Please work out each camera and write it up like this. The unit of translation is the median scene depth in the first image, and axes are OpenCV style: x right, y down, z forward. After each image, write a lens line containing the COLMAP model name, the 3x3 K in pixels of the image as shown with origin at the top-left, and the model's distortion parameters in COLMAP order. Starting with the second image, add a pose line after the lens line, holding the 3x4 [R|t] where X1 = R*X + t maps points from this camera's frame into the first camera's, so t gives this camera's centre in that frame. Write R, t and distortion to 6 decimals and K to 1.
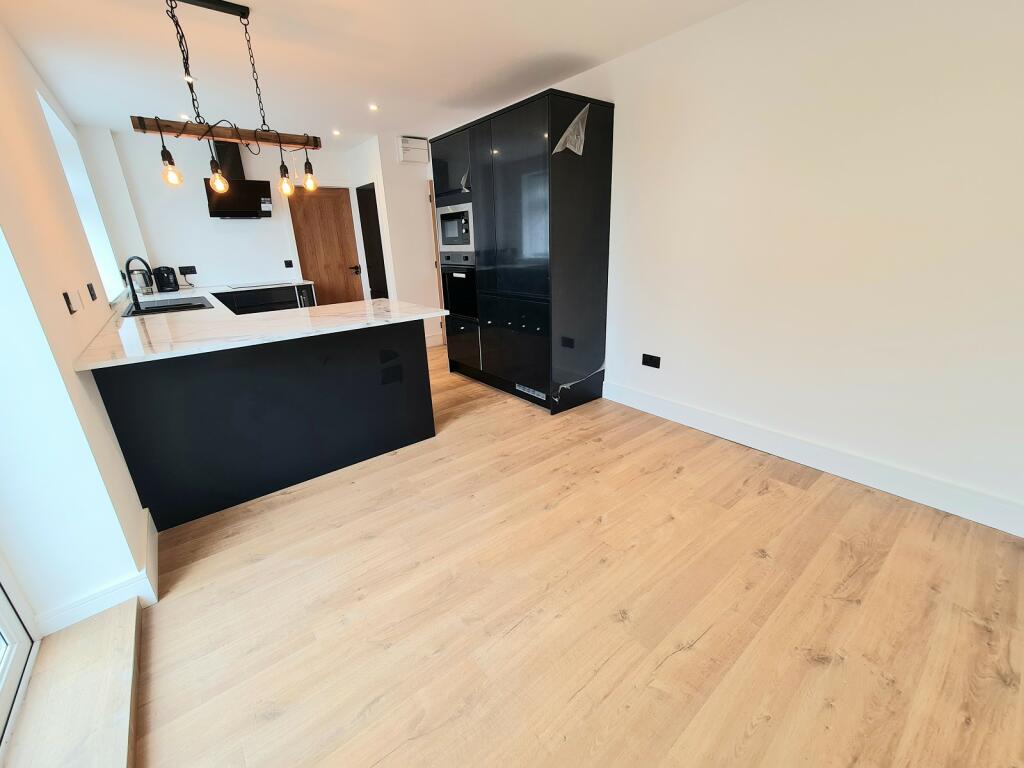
lens RADIAL K [[421.2, 0, 508.8], [0, 421.2, 376.1], [0, 0, 1]] dist [-0.004606, 0.000801]
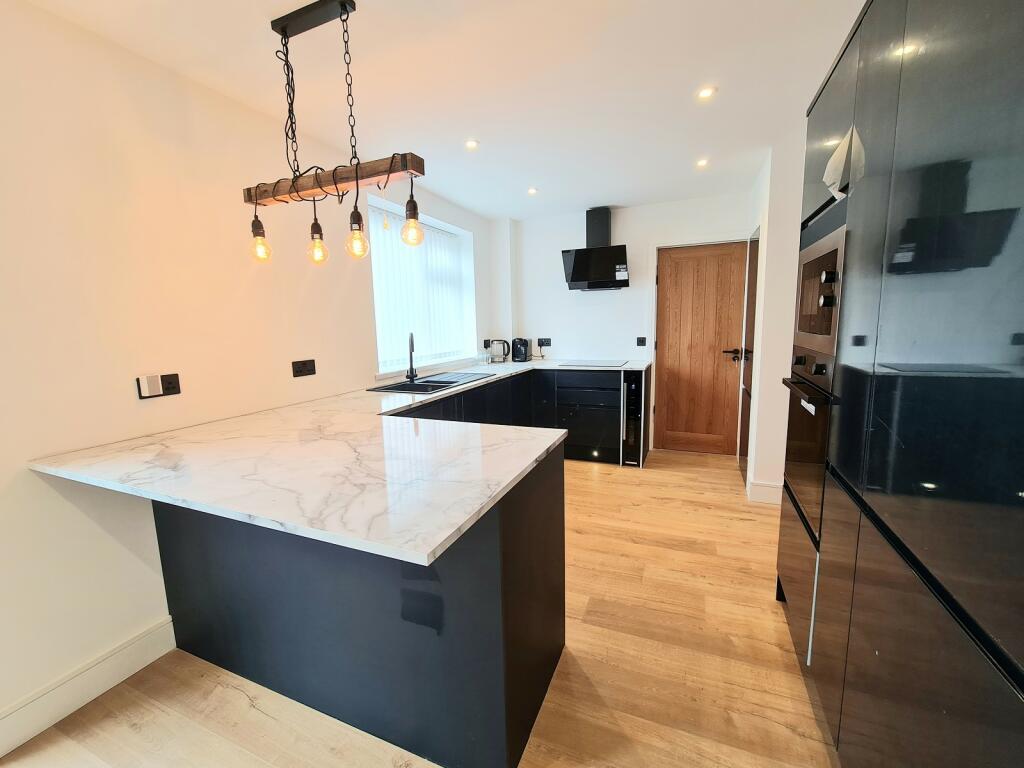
lens RADIAL K [[421.2, 0, 513.2], [0, 421.2, 379.7], [0, 0, 1]] dist [-0.004606, 0.000801]
pose [[0.480855, 0.143150, -0.865035, 0.091875], [-0.262113, 0.964936, 0.013979, -0.191692], [0.836705, 0.220015, 0.501516, 0.543651]]
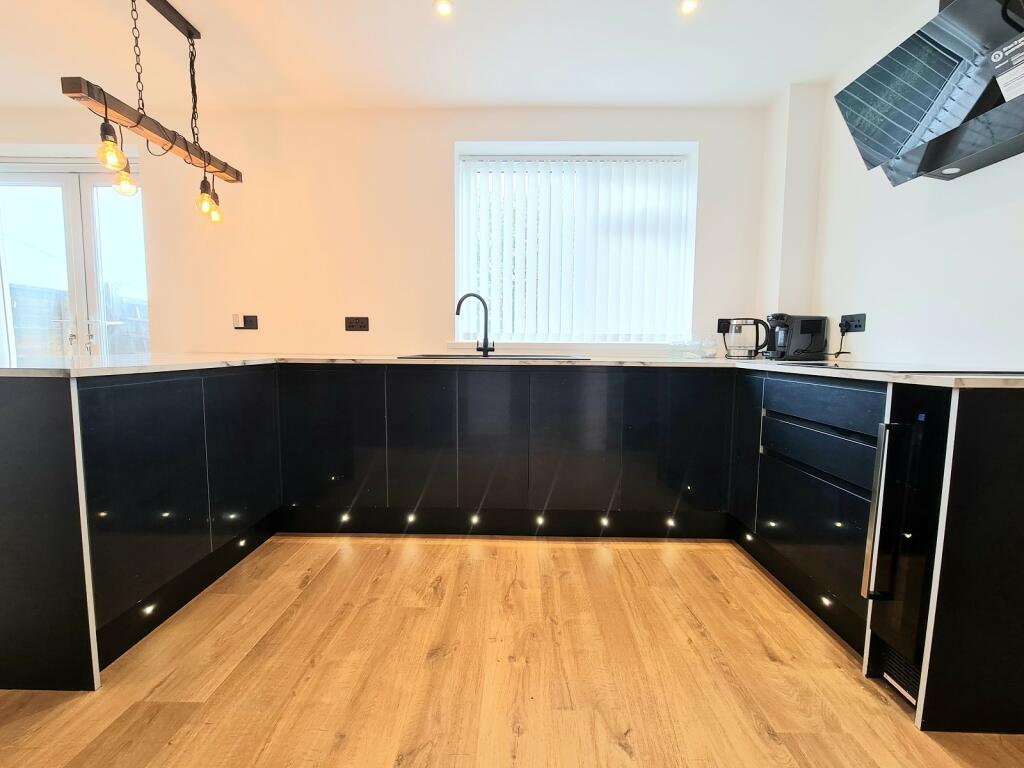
lens RADIAL K [[421.2, 0, 512.5], [0, 421.2, 380.9], [0, 0, 1]] dist [-0.004606, 0.000801]
pose [[-0.635689, 0.097298, -0.765789, -0.215373], [-0.222453, 0.926852, 0.302422, -0.297327], [0.739199, 0.362598, -0.567545, 1.200980]]
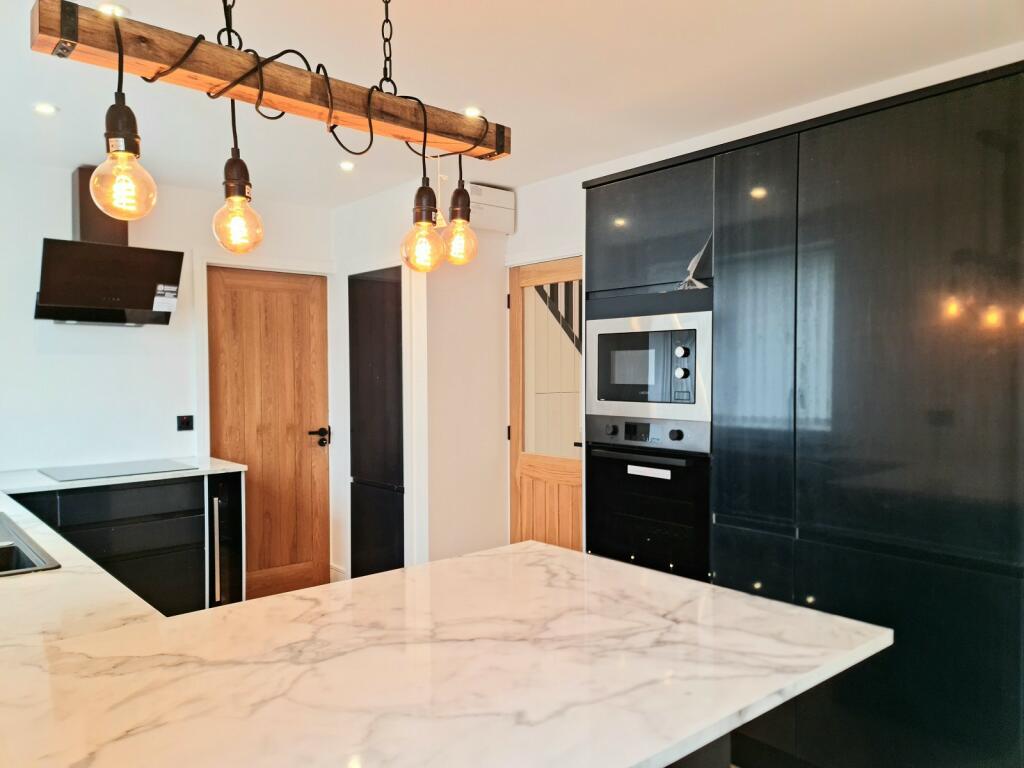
lens RADIAL K [[746.1, 0, 514.4], [0, 746.1, 391.7], [0, 0, 1]] dist [0.054997, -0.009519]
pose [[0.998405, 0.030303, 0.047635, -0.284491], [-0.015508, 0.958490, -0.284703, -0.100518], [-0.054285, 0.283511, 0.957431, 0.268254]]
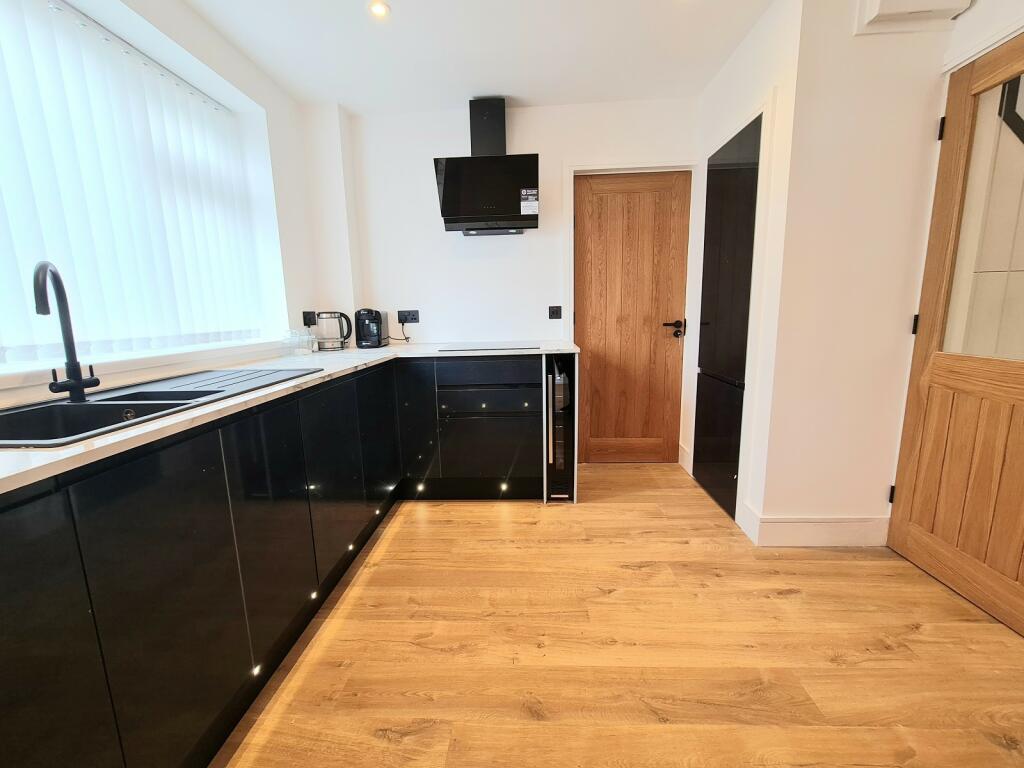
lens RADIAL K [[421.2, 0, 510.7], [0, 421.2, 381.3], [0, 0, 1]] dist [-0.004606, 0.000801]
pose [[0.750908, 0.127135, -0.648053, -0.264582], [-0.205044, 0.977681, -0.045786, -0.188809], [0.627769, 0.167260, 0.760217, 0.748867]]
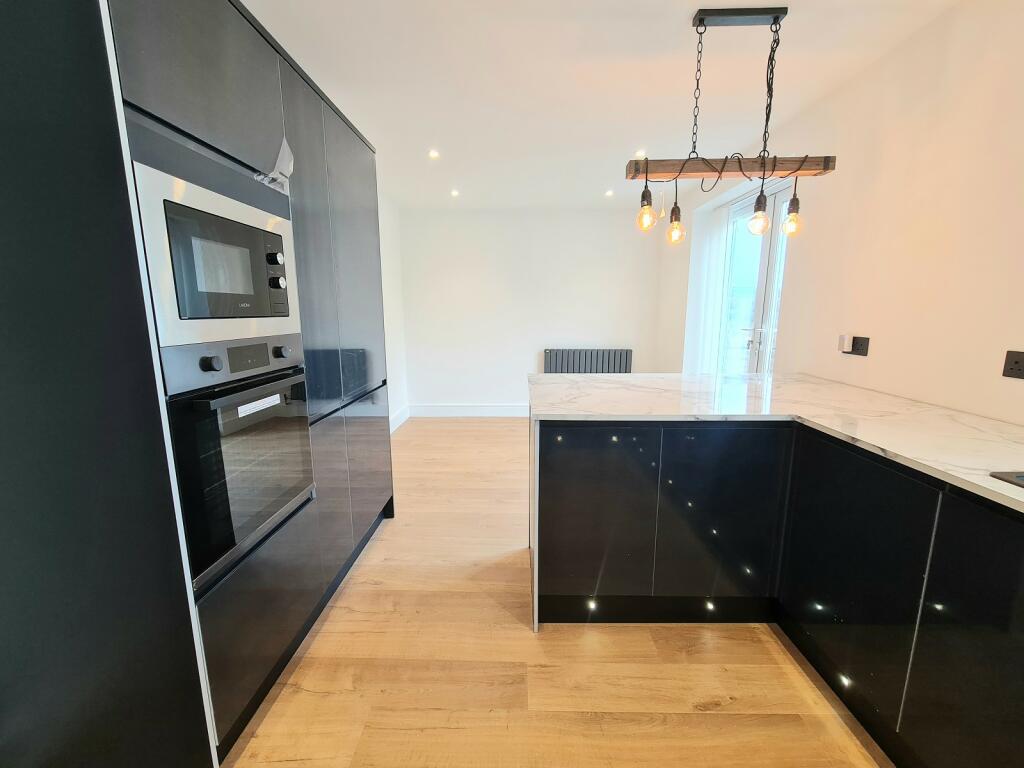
lens RADIAL K [[421.2, 0, 511.2], [0, 421.2, 379.8], [0, 0, 1]] dist [-0.004606, 0.000801]
pose [[-0.770635, -0.066893, 0.633756, -0.477523], [0.224392, 0.902305, 0.368095, -0.331158], [-0.596464, 0.425877, -0.680338, 1.082970]]
